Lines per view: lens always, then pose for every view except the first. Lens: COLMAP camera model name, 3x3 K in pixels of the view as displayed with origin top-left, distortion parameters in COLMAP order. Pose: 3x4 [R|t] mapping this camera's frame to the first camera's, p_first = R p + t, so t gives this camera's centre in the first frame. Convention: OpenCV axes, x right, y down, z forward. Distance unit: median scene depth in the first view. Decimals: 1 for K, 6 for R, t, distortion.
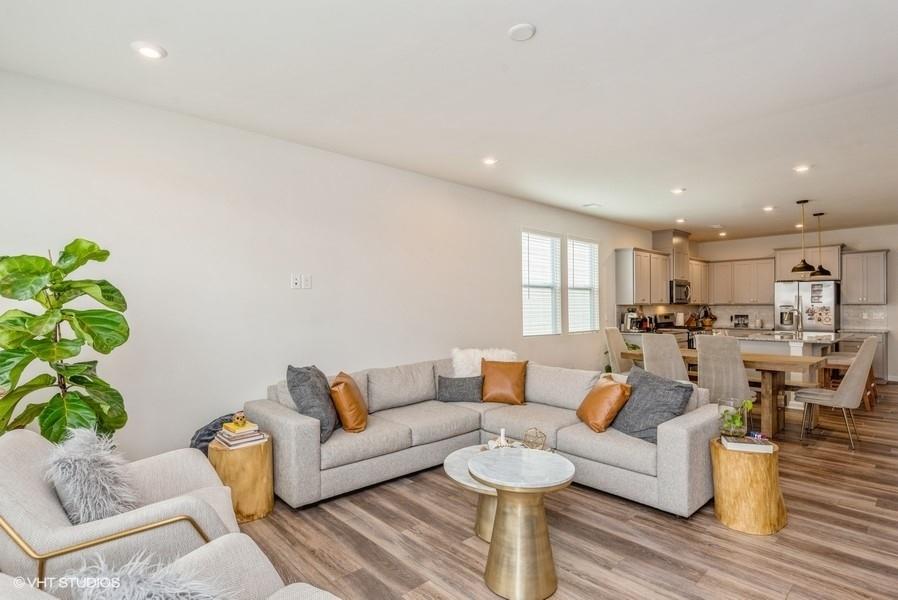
lens RADIAL K [[470.6, 0, 443.9], [0, 470.6, 303.0], [0, 0, 1]] dist [-0.004109, -0.003712]
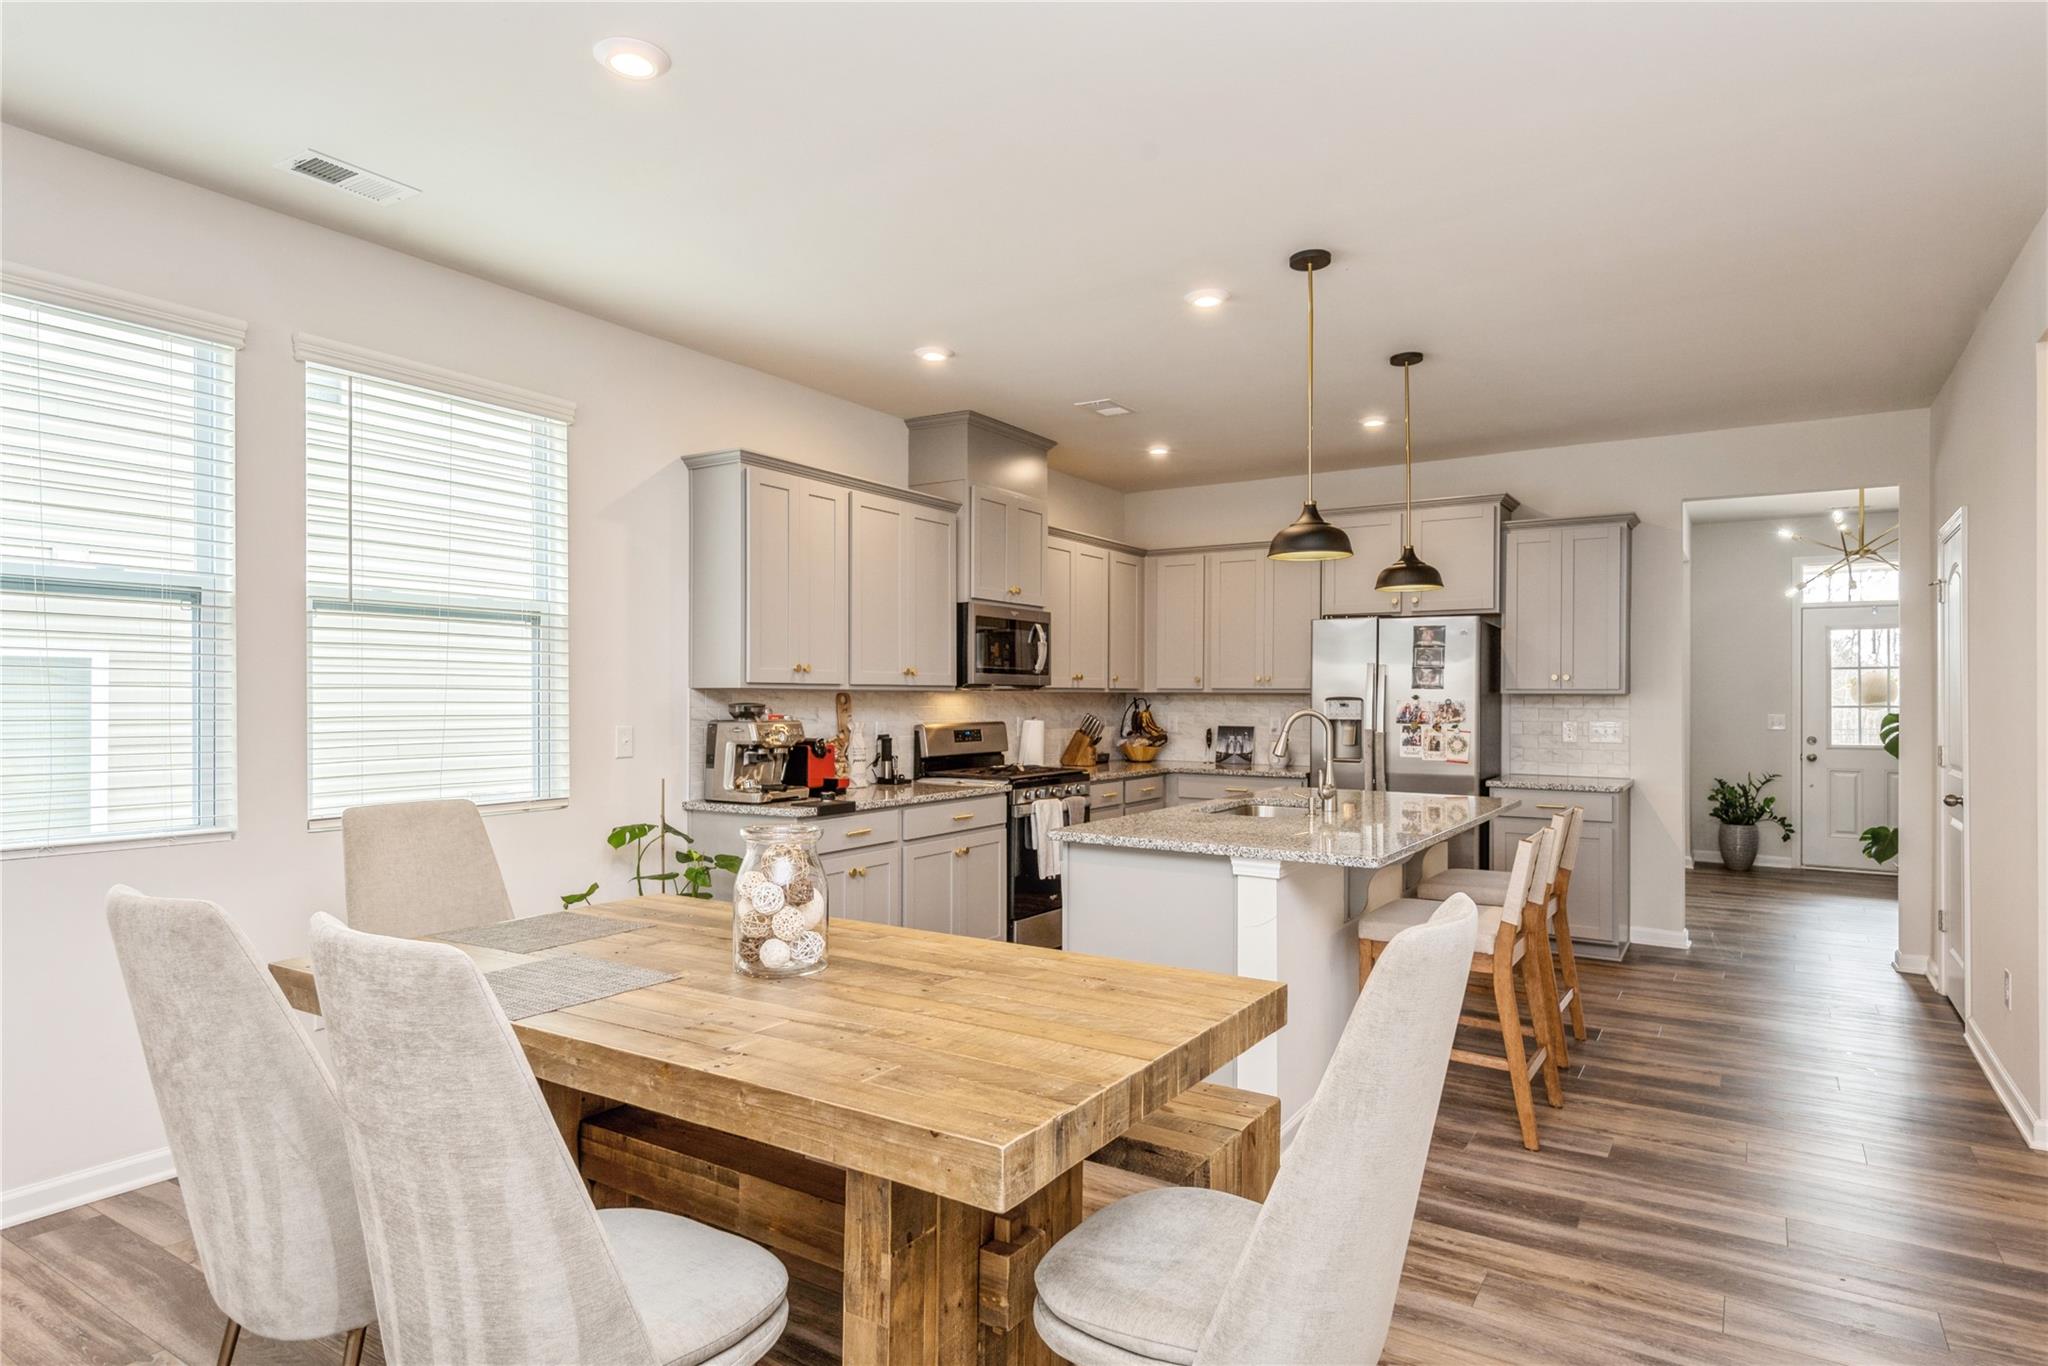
lens RADIAL K [[1149.4, 0, 1049.5], [0, 1149.4, 687.7], [0, 0, 1]] dist [0.030330, -0.011417]
pose [[0.962903, 0.009766, 0.269670, 0.357638], [-0.009691, 0.999952, -0.001611, 0.002357], [-0.269673, -0.001062, 0.962951, 0.350064]]
